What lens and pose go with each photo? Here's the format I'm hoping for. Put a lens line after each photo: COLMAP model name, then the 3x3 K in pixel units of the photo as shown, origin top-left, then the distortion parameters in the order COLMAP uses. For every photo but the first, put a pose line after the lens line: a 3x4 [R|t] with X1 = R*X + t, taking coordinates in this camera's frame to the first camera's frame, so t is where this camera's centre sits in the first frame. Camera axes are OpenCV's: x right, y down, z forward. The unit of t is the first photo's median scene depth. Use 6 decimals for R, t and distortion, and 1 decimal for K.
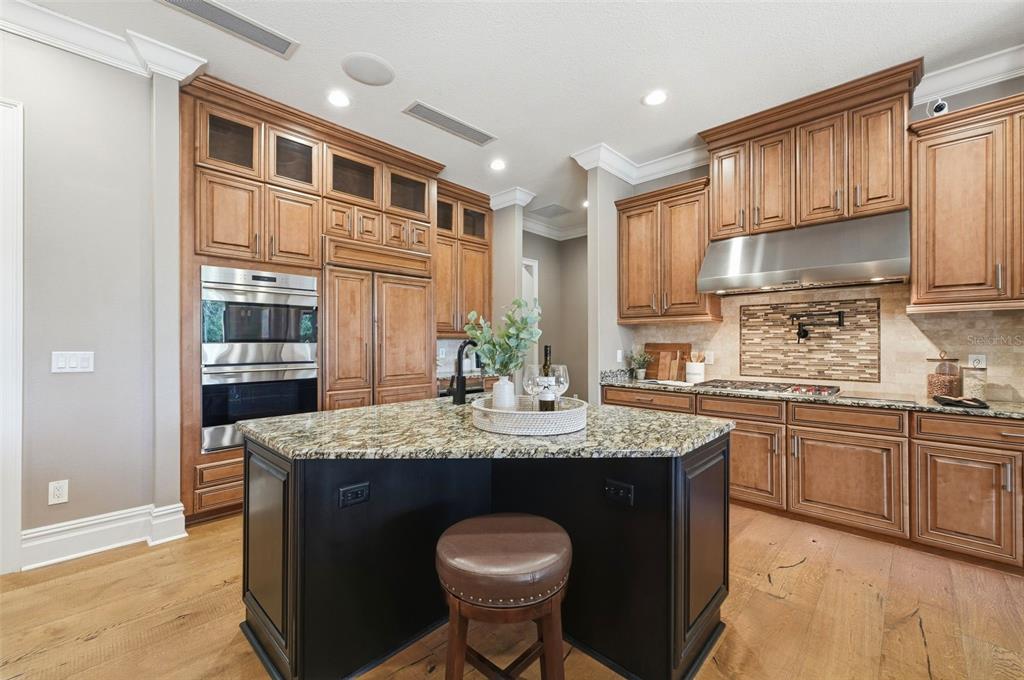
lens RADIAL K [[422.7, 0, 503.6], [0, 422.7, 340.9], [0, 0, 1]] dist [-0.002418, 0.001907]
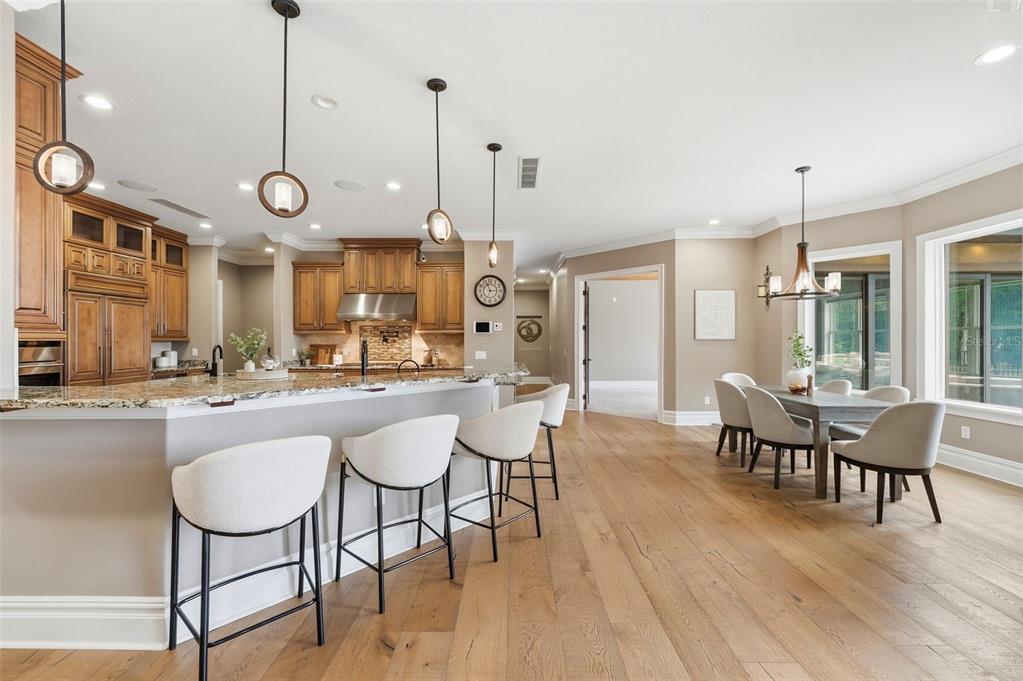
lens RADIAL K [[422.3, 0, 515.3], [0, 422.3, 341.4], [0, 0, 1]] dist [-0.002418, 0.001907]
pose [[0.713423, -0.002631, 0.700729, -0.311498], [-0.002434, 0.999978, 0.006233, -0.022654], [-0.700730, -0.006152, 0.713400, -0.925483]]
